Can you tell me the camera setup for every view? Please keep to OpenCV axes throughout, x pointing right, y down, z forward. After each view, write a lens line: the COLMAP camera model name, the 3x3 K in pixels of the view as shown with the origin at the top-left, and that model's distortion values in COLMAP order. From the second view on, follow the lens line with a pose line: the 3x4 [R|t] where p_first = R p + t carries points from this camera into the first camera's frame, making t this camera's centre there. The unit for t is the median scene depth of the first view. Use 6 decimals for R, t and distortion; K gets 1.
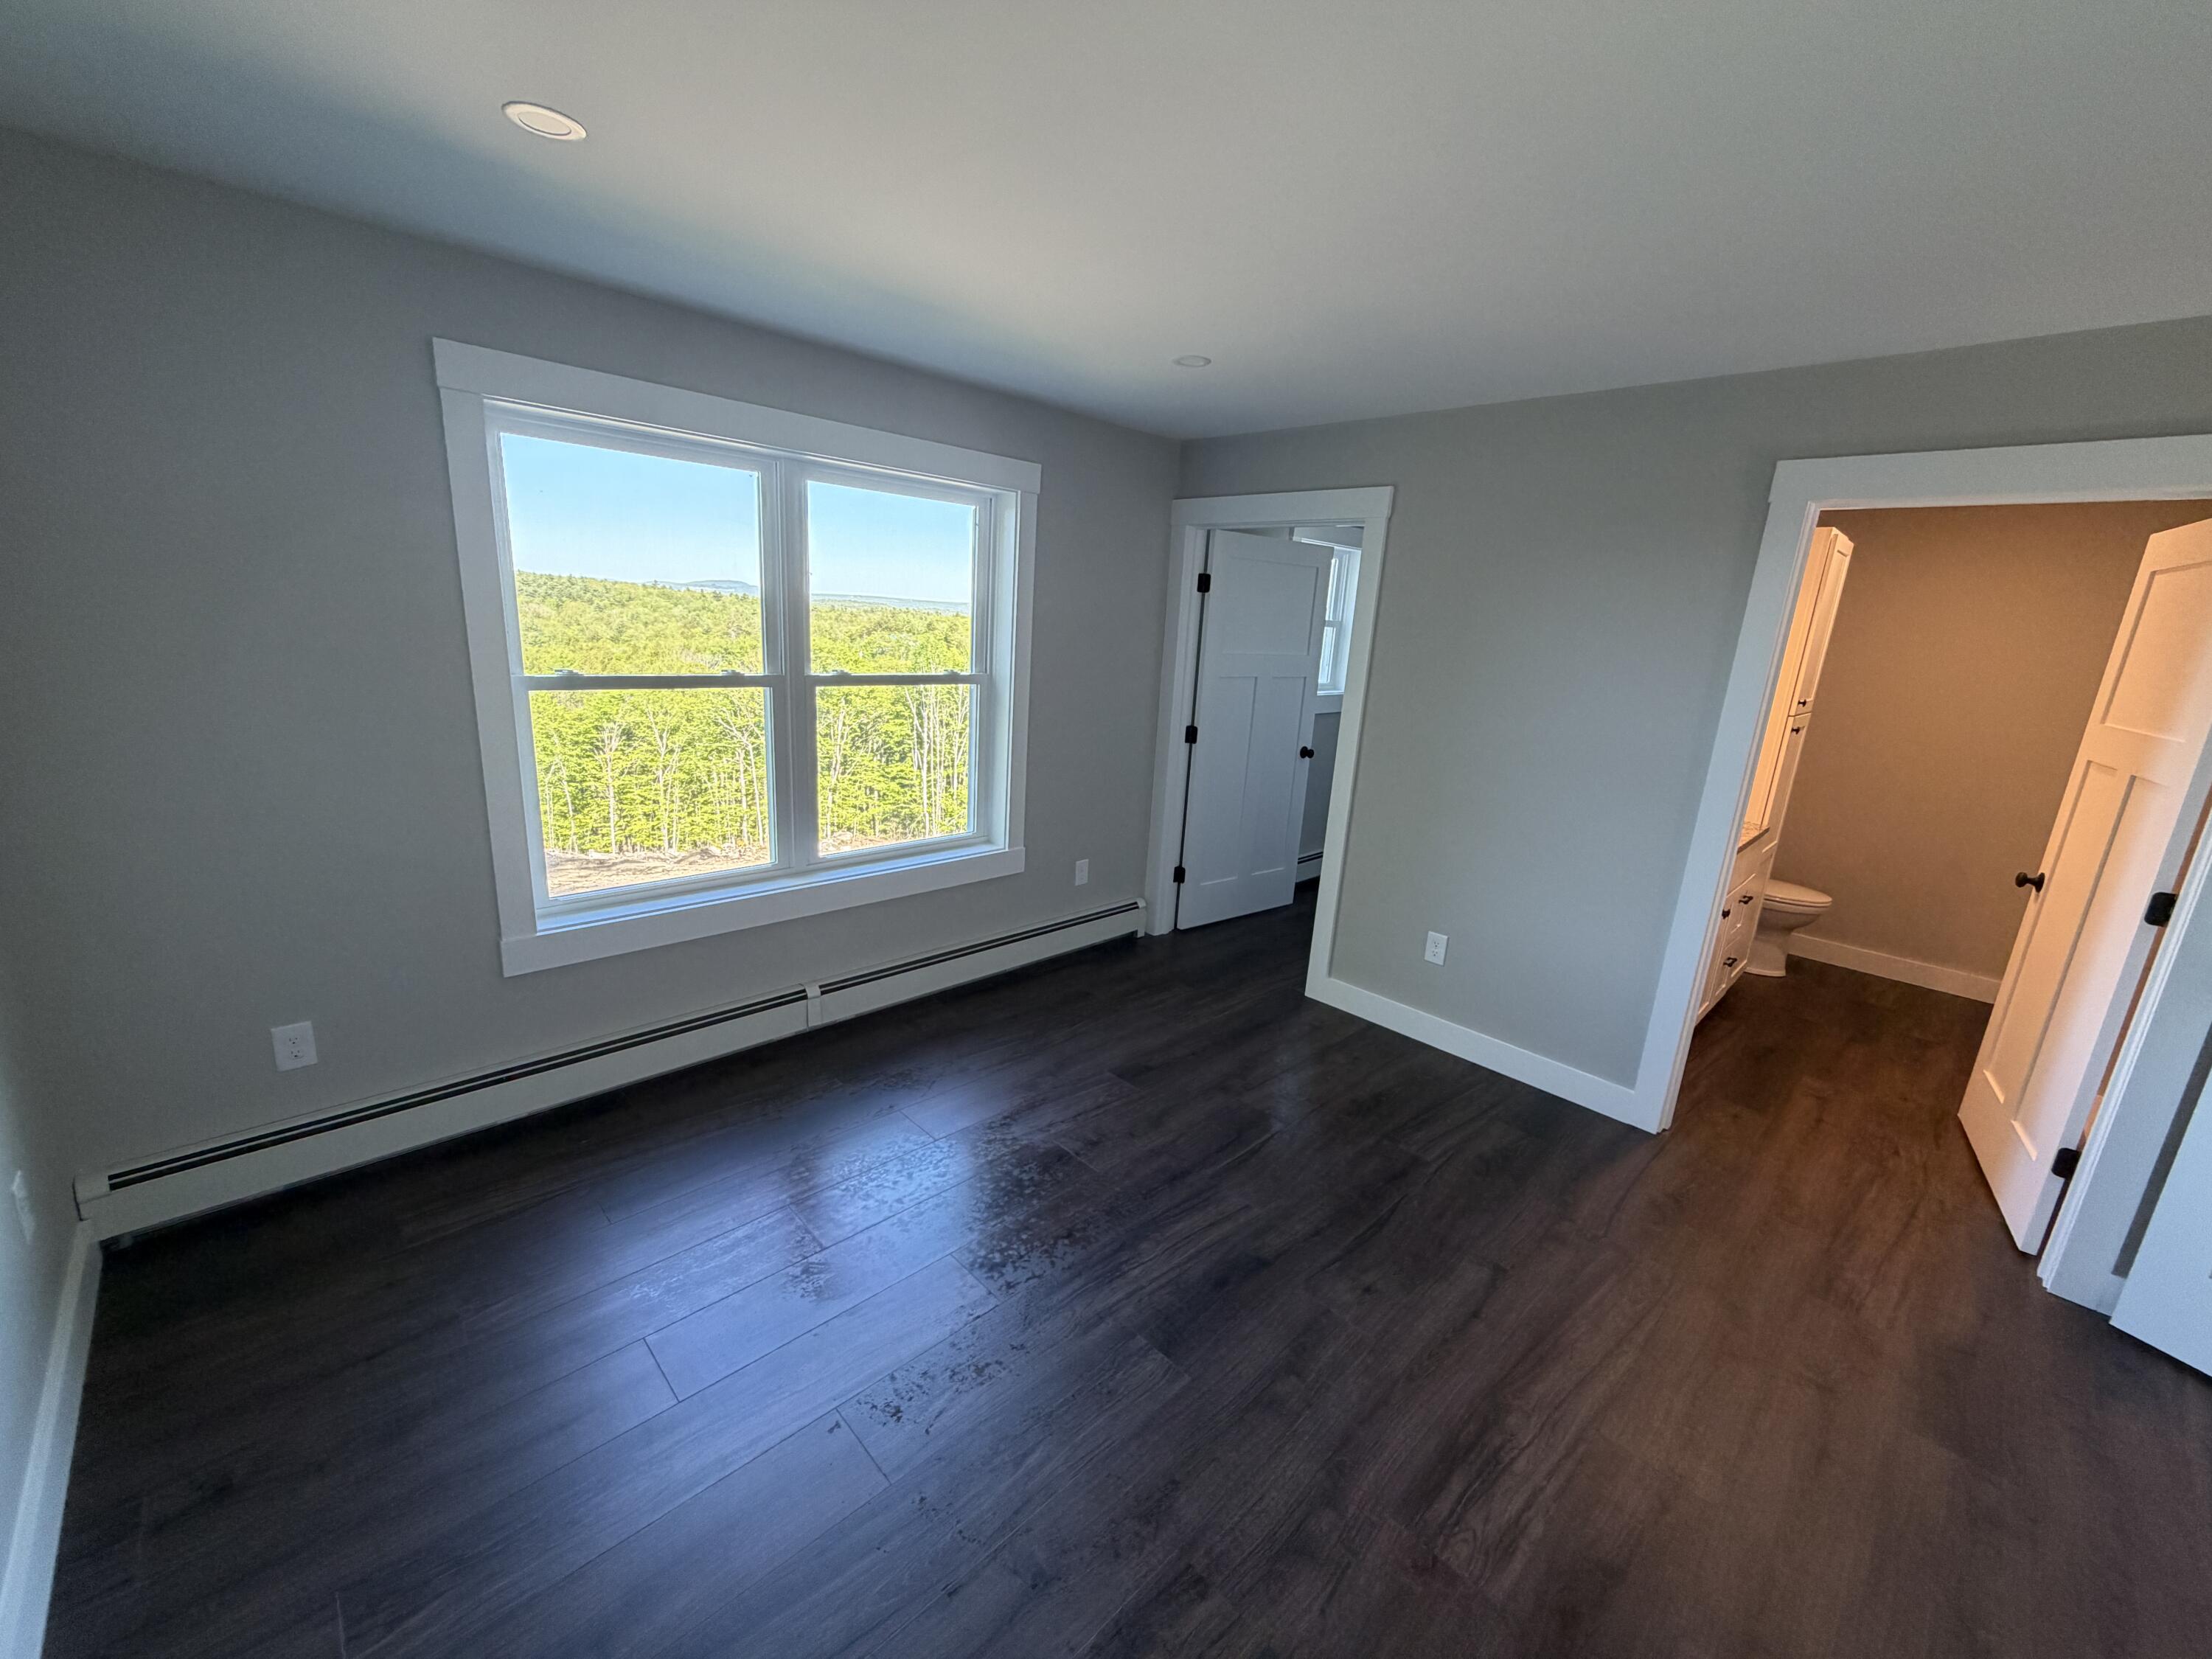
lens RADIAL K [[886.9, 0, 1103.9], [0, 886.9, 841.5], [0, 0, 1]] dist [-0.015418, 0.000711]
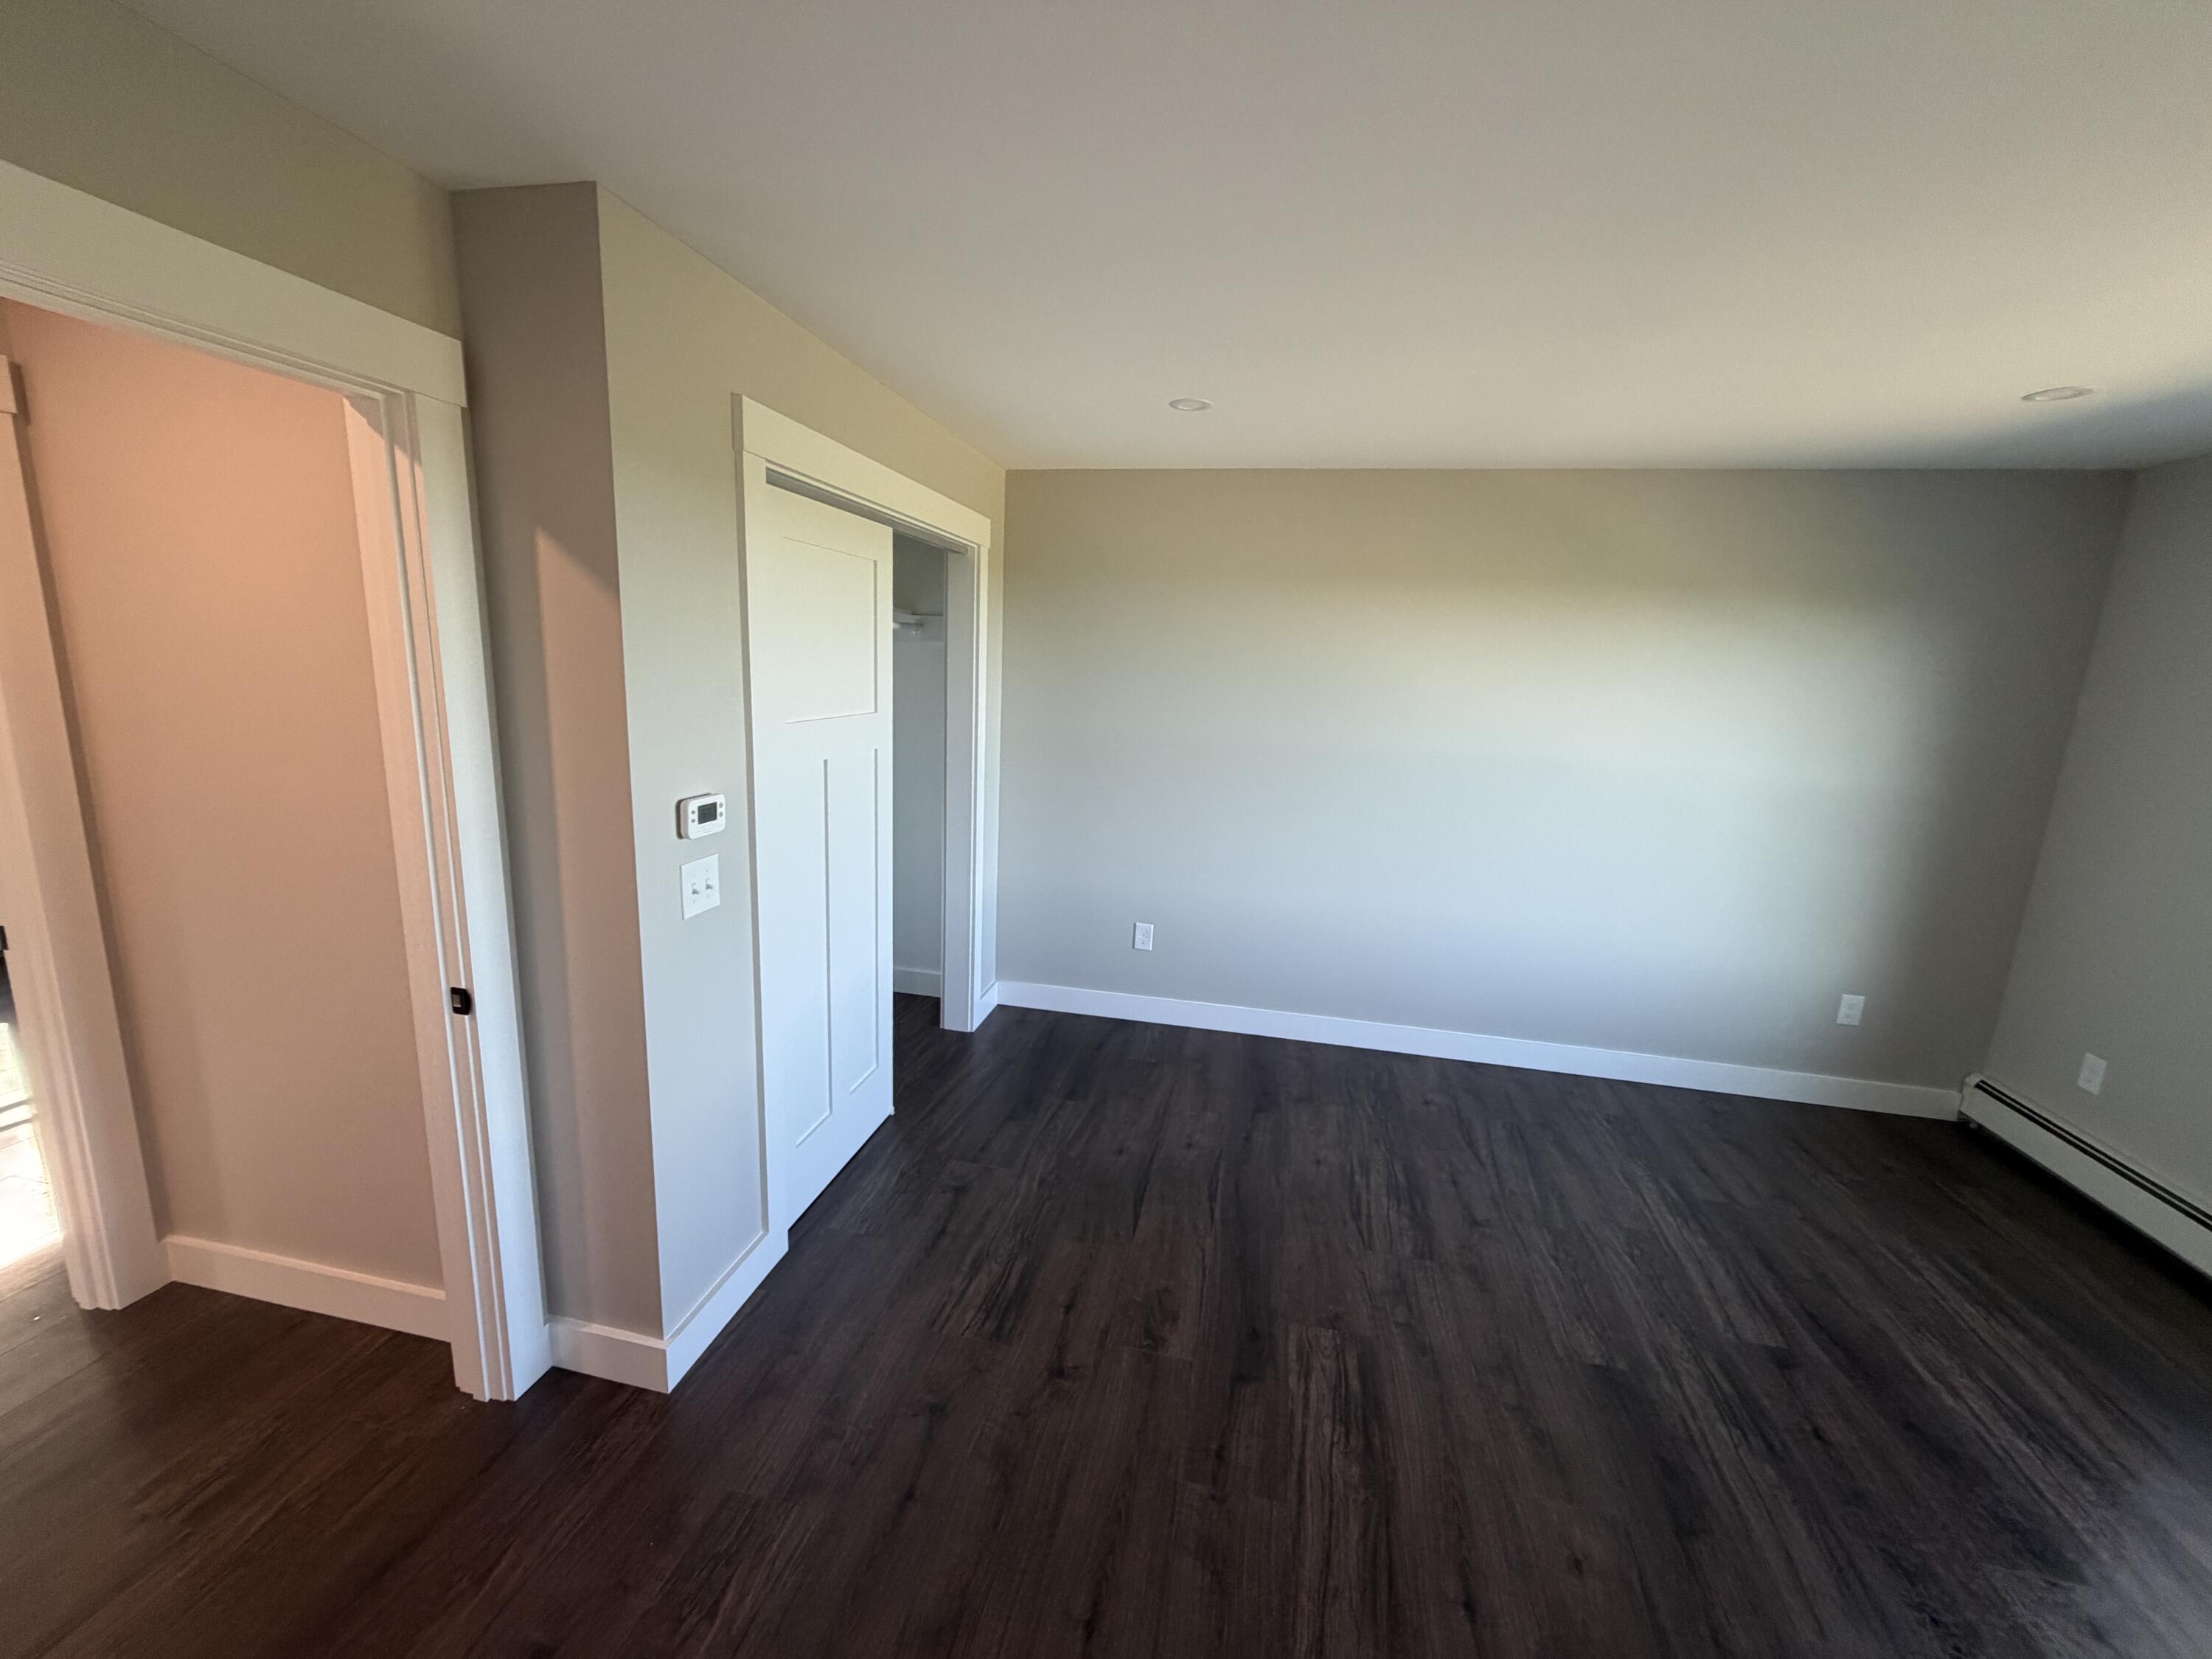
lens RADIAL K [[886.9, 0, 1106.1], [0, 886.9, 828.3], [0, 0, 1]] dist [-0.015418, 0.000711]
pose [[-0.823700, 0.023182, -0.566552, 1.022435], [-0.215166, 0.911654, 0.350129, -0.240801], [0.524616, 0.410303, -0.745941, 1.064891]]
